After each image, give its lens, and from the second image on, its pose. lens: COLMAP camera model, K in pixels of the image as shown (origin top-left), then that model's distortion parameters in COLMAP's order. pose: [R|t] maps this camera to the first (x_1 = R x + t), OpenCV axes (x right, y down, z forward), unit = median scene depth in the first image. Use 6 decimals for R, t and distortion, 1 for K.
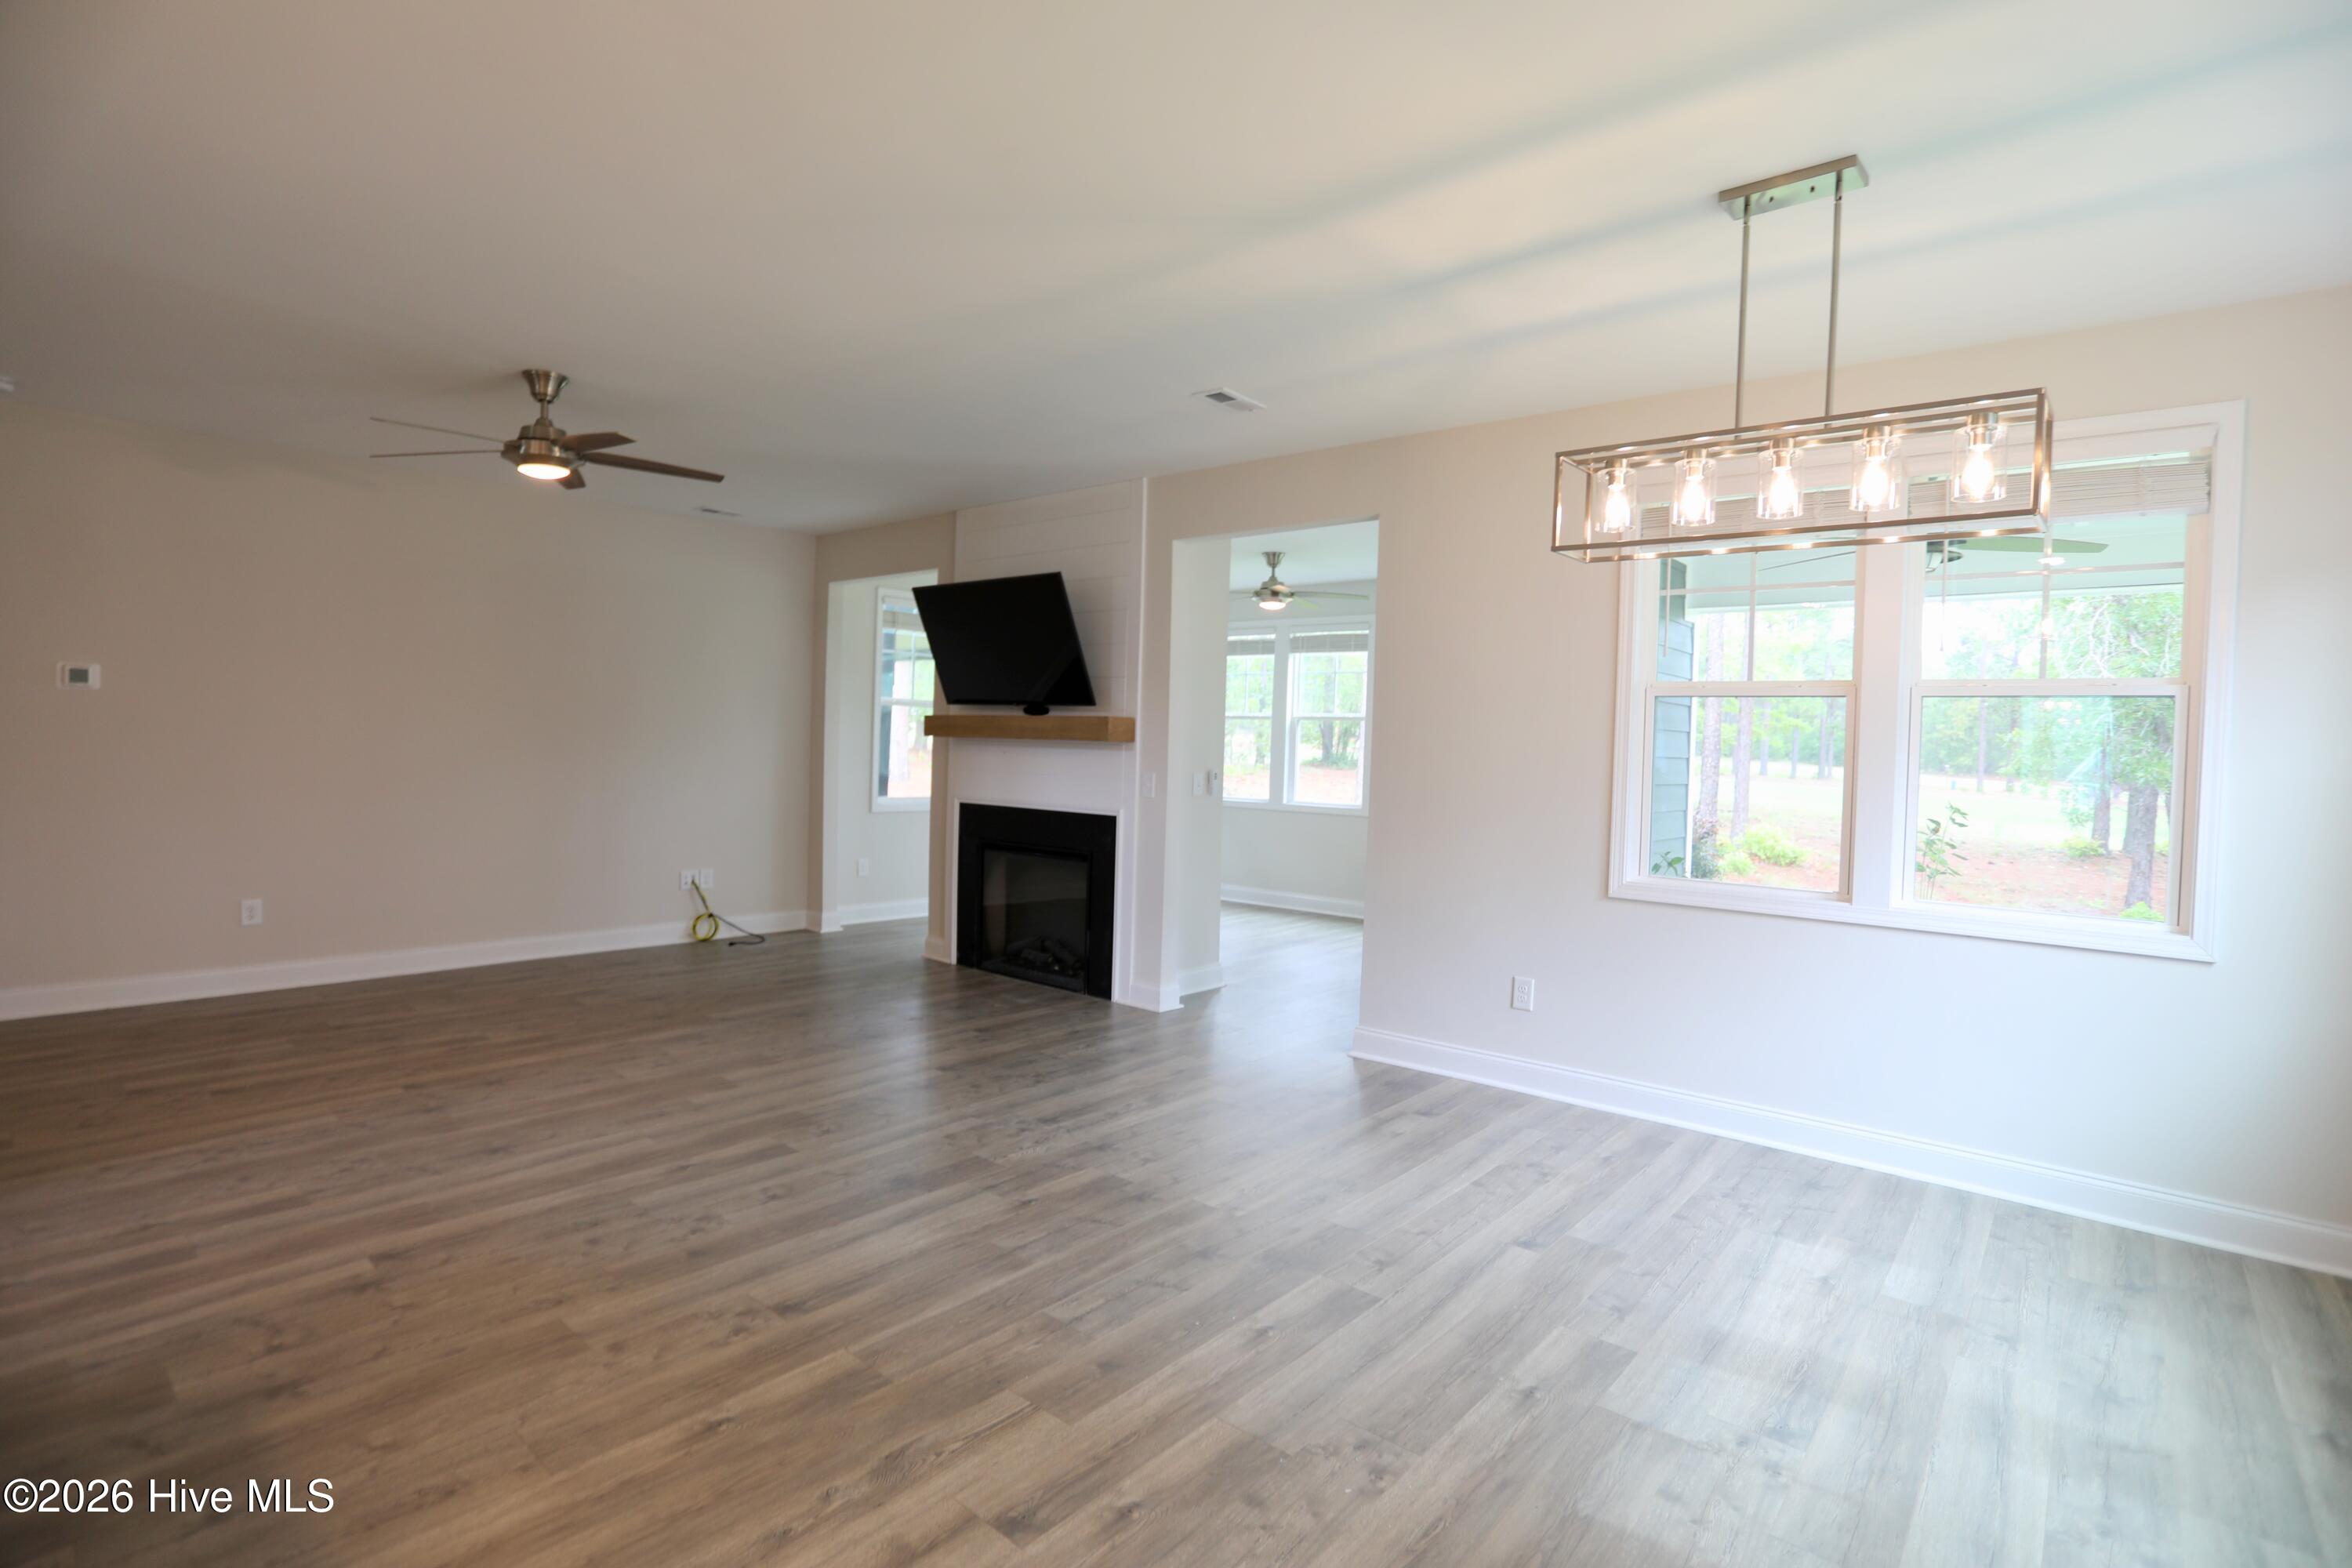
lens RADIAL K [[1141.7, 0, 1174.8], [0, 1141.7, 770.7], [0, 0, 1]] dist [-0.067563, 0.028128]
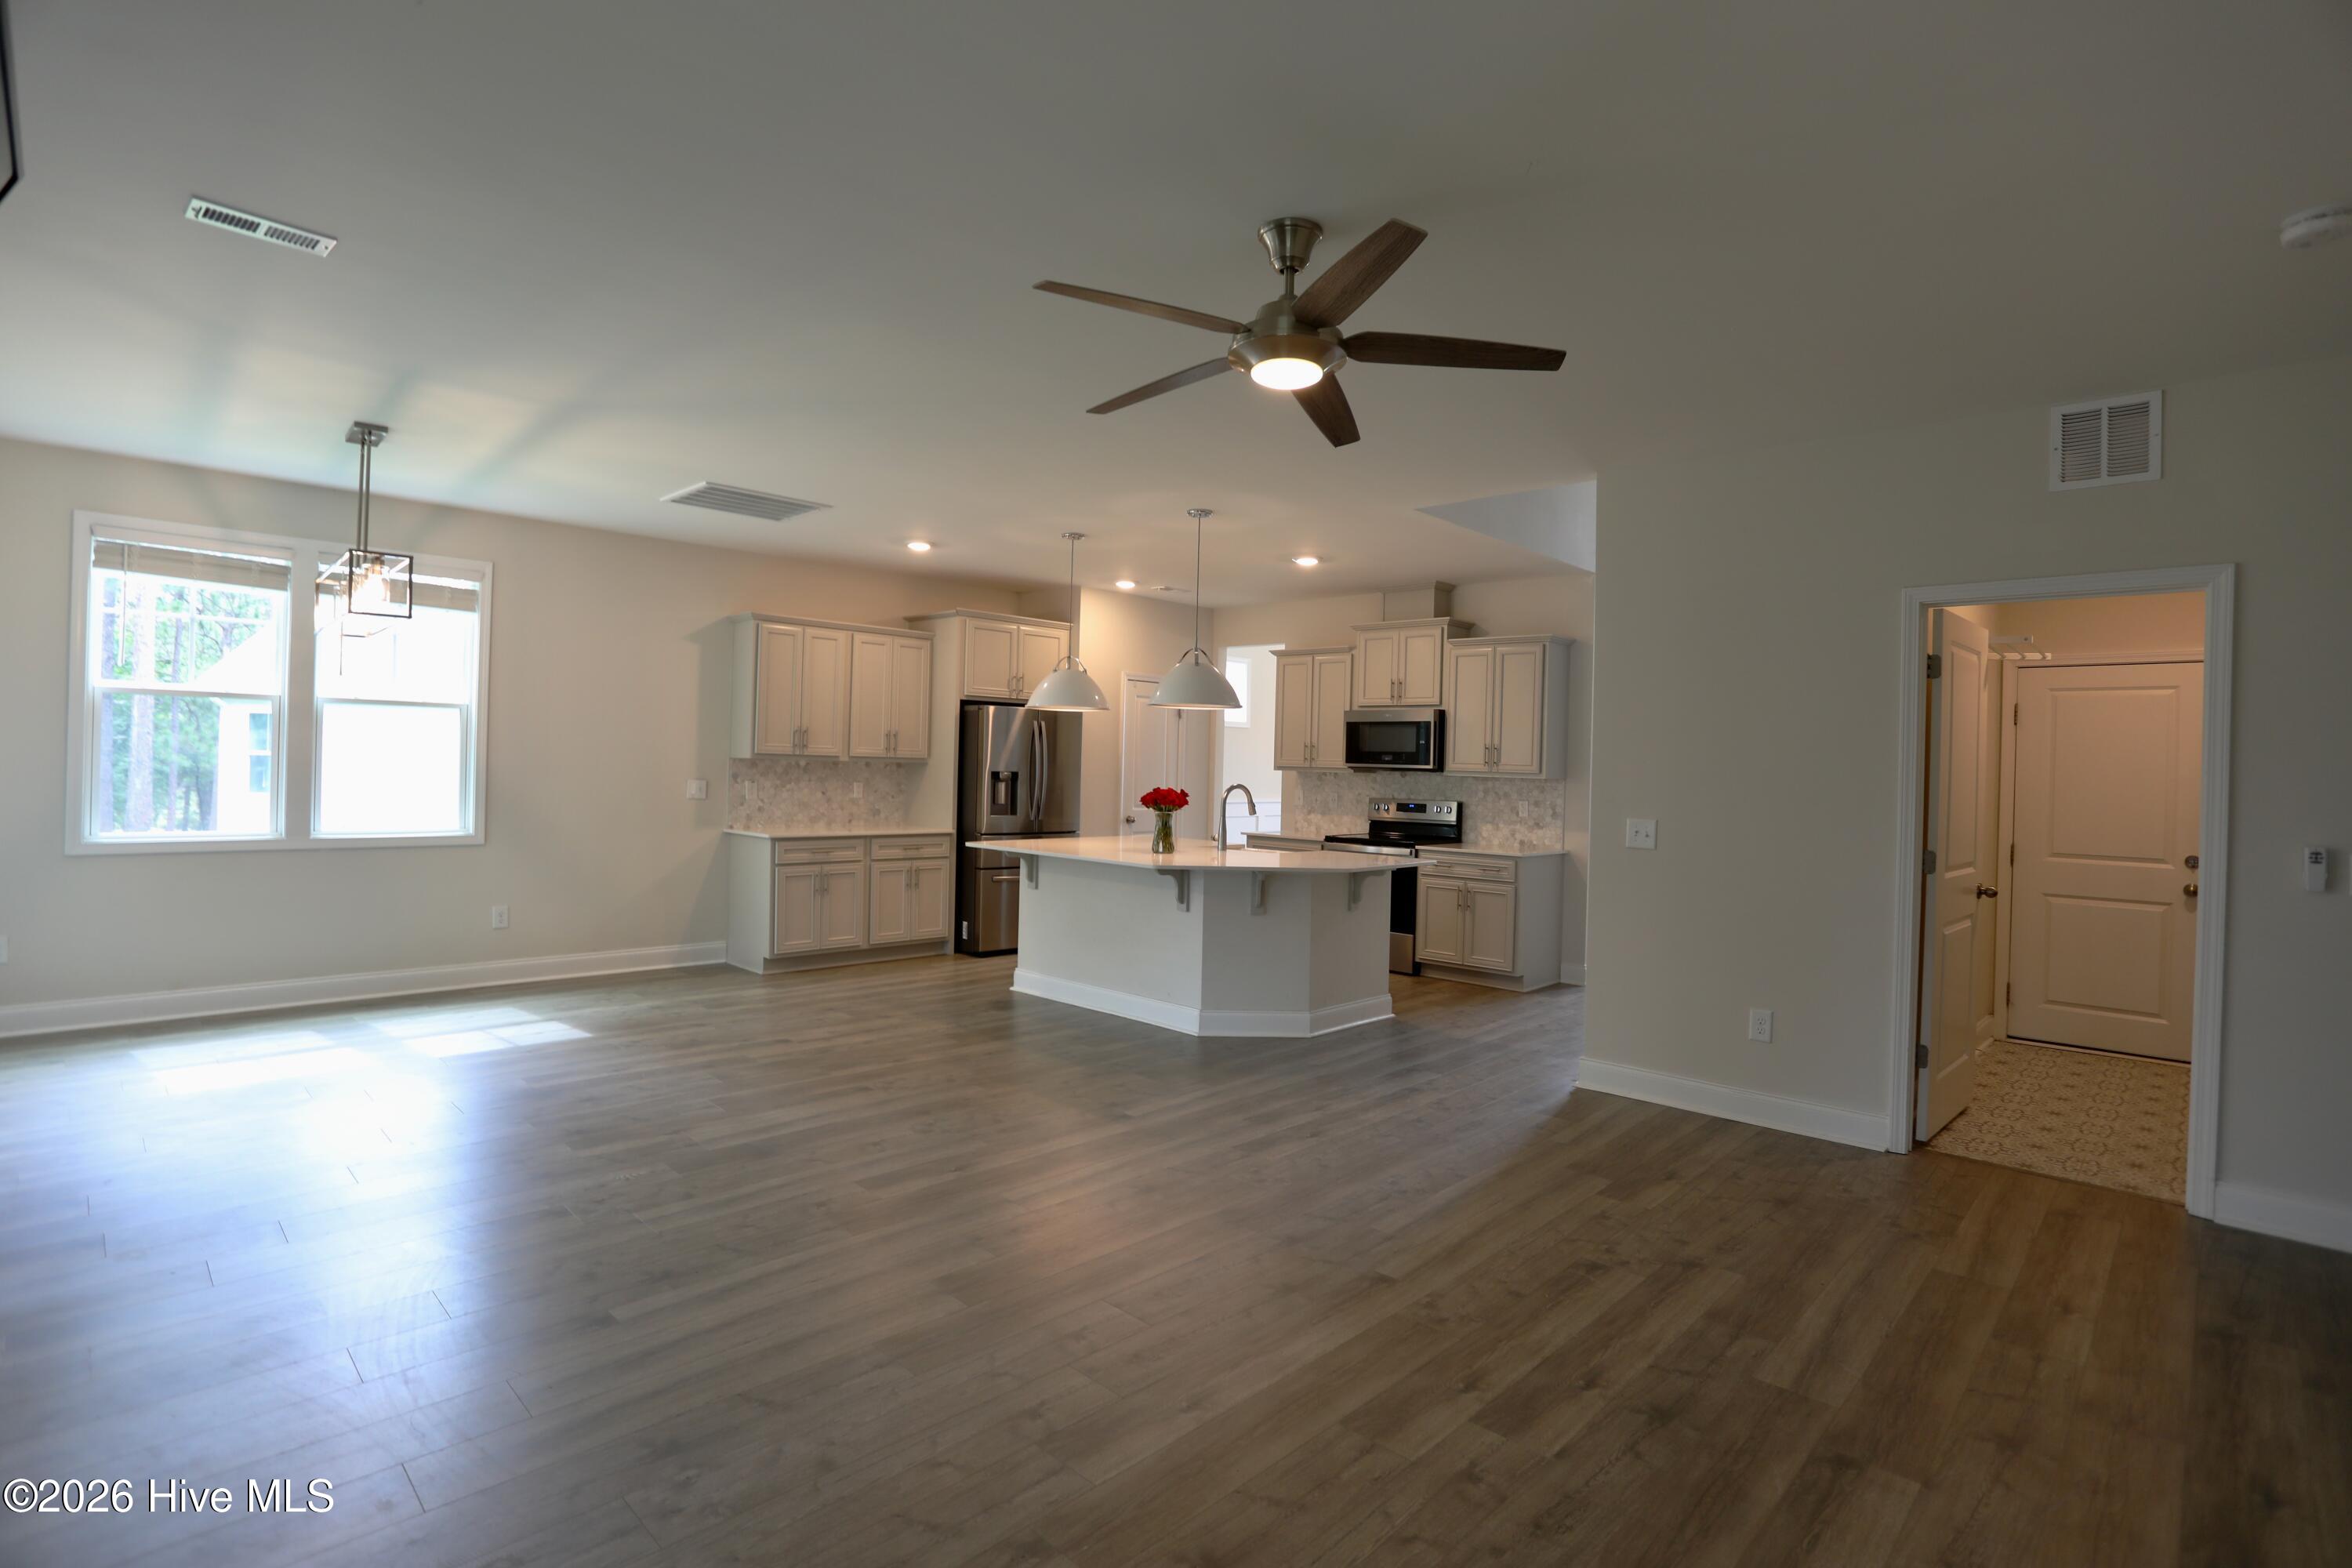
lens RADIAL K [[1141.7, 0, 1177.7], [0, 1141.7, 779.6], [0, 0, 1]] dist [-0.067563, 0.028128]
pose [[-0.996615, -0.057031, 0.059212, -0.574841], [-0.054852, 0.997779, 0.037790, -0.060900], [-0.061235, 0.034414, -0.997530, 1.713760]]
